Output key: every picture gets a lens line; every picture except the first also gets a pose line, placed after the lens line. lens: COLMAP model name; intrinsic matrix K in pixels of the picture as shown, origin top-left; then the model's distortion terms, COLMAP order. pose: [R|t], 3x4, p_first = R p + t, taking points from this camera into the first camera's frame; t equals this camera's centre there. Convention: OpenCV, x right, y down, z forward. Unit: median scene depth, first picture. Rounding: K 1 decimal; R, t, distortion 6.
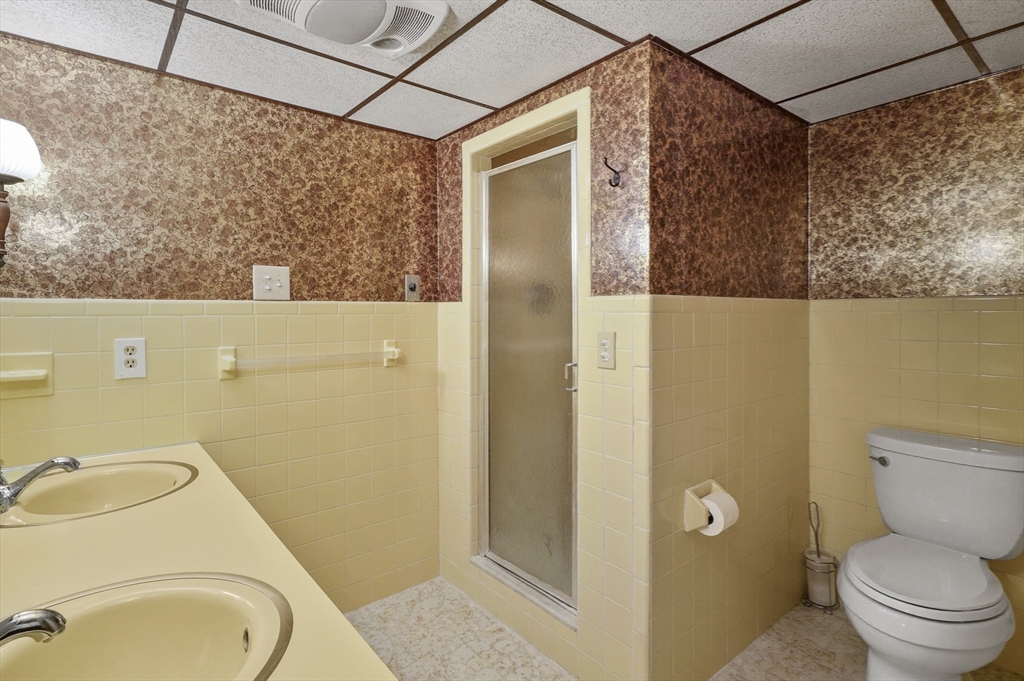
lens RADIAL K [[511.2, 0, 517.0], [0, 511.2, 328.8], [0, 0, 1]] dist [-0.008236, 0.004995]
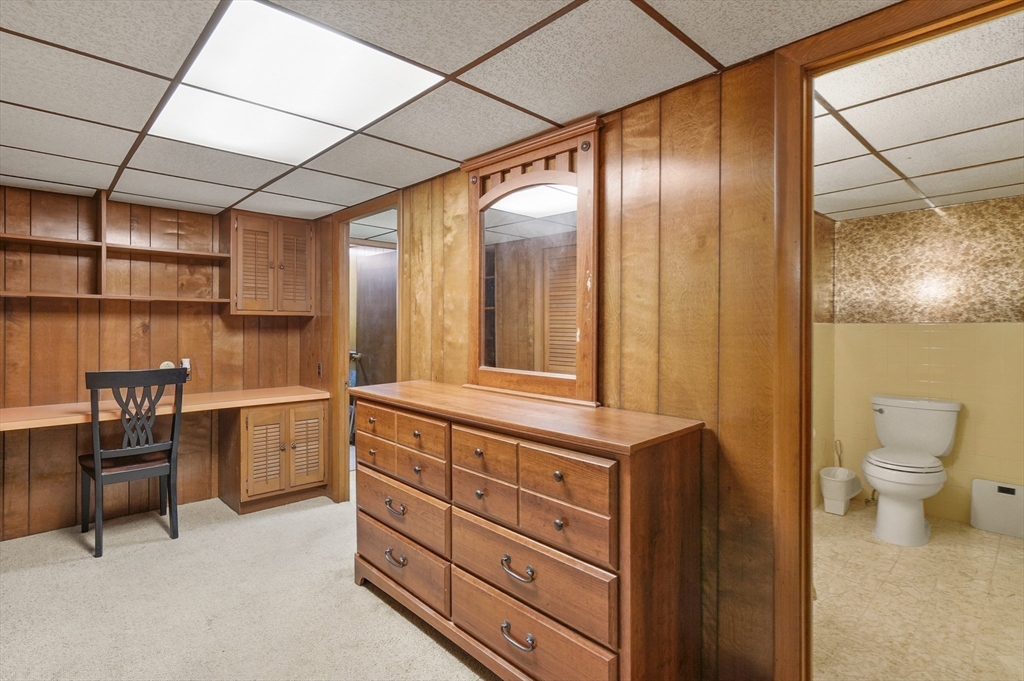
lens RADIAL K [[511.2, 0, 513.1], [0, 511.2, 340.7], [0, 0, 1]] dist [-0.008236, 0.004995]
pose [[0.998080, 0.006935, 0.061544, -0.685019], [-0.006509, 0.999953, -0.007128, 0.023611], [-0.061590, 0.006714, 0.998079, -0.719618]]
